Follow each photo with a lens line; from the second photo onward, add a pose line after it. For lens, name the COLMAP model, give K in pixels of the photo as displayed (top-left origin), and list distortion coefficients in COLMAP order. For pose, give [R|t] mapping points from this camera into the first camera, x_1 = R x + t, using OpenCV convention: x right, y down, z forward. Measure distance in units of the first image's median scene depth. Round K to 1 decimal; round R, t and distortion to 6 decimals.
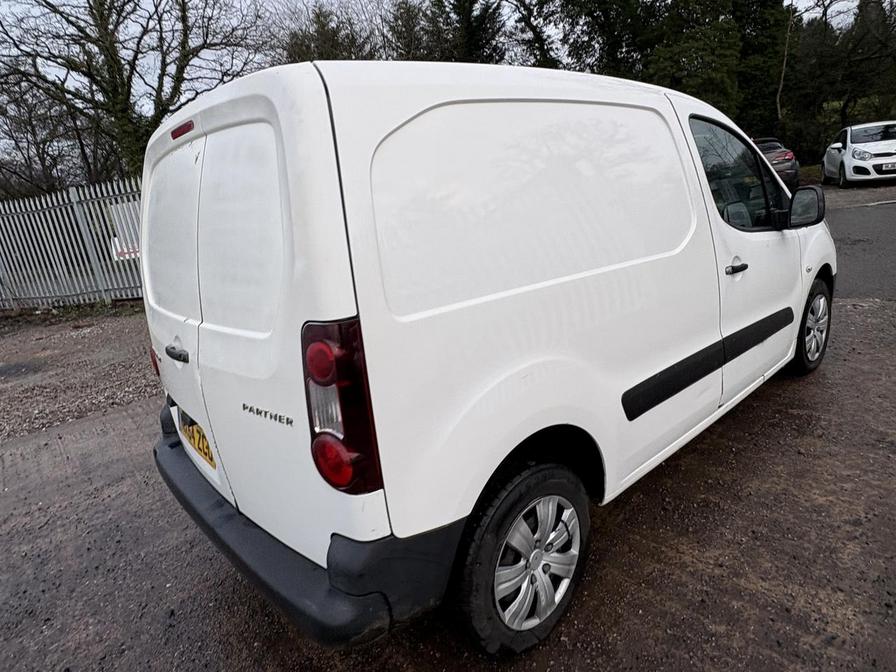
lens RADIAL K [[541.9, 0, 450.6], [0, 541.9, 332.6], [0, 0, 1]] dist [0.001030, -0.000939]
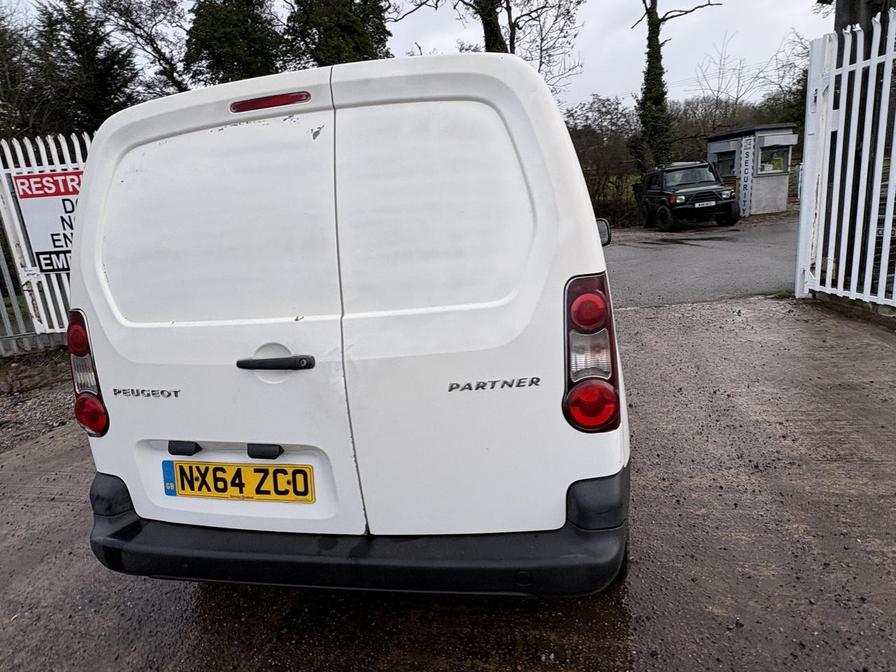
lens RADIAL K [[541.9, 0, 447.0], [0, 541.9, 334.3], [0, 0, 1]] dist [0.001030, -0.000939]
pose [[0.806101, -0.083469, 0.585862, -0.062128], [0.148311, 0.986903, -0.063458, 0.006978], [-0.572892, 0.138044, 0.807923, 0.015135]]
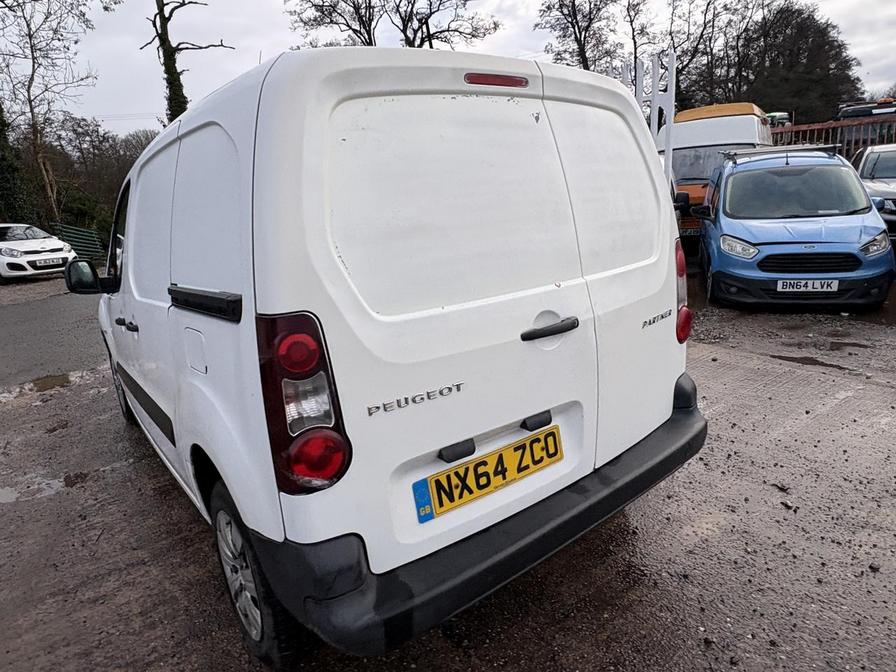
lens RADIAL K [[541.9, 0, 444.9], [0, 541.9, 334.3], [0, 0, 1]] dist [0.001030, -0.000939]
pose [[0.088790, -0.125676, 0.988090, -0.109056], [0.322221, 0.942291, 0.090896, -0.006571], [-0.942491, 0.310313, 0.124161, 0.083485]]
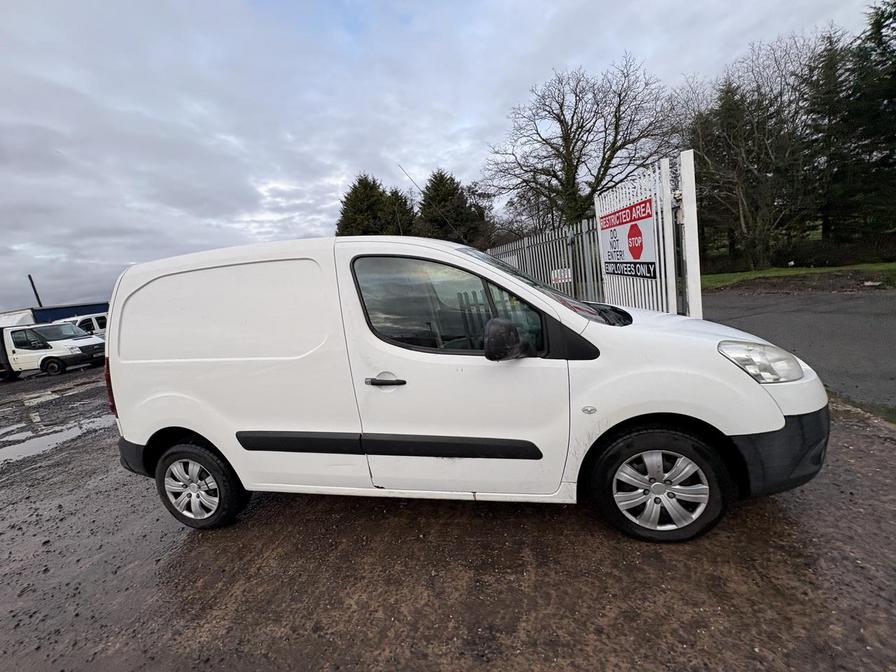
lens RADIAL K [[359.0, 0, 446.2], [0, 359.0, 337.7], [0, 0, 1]] dist [-0.003888, 0.000782]
pose [[0.599877, 0.175351, -0.780640, 0.123611], [-0.159102, 0.982346, 0.098397, -0.032045], [0.784113, 0.065175, 0.617186, 0.063387]]
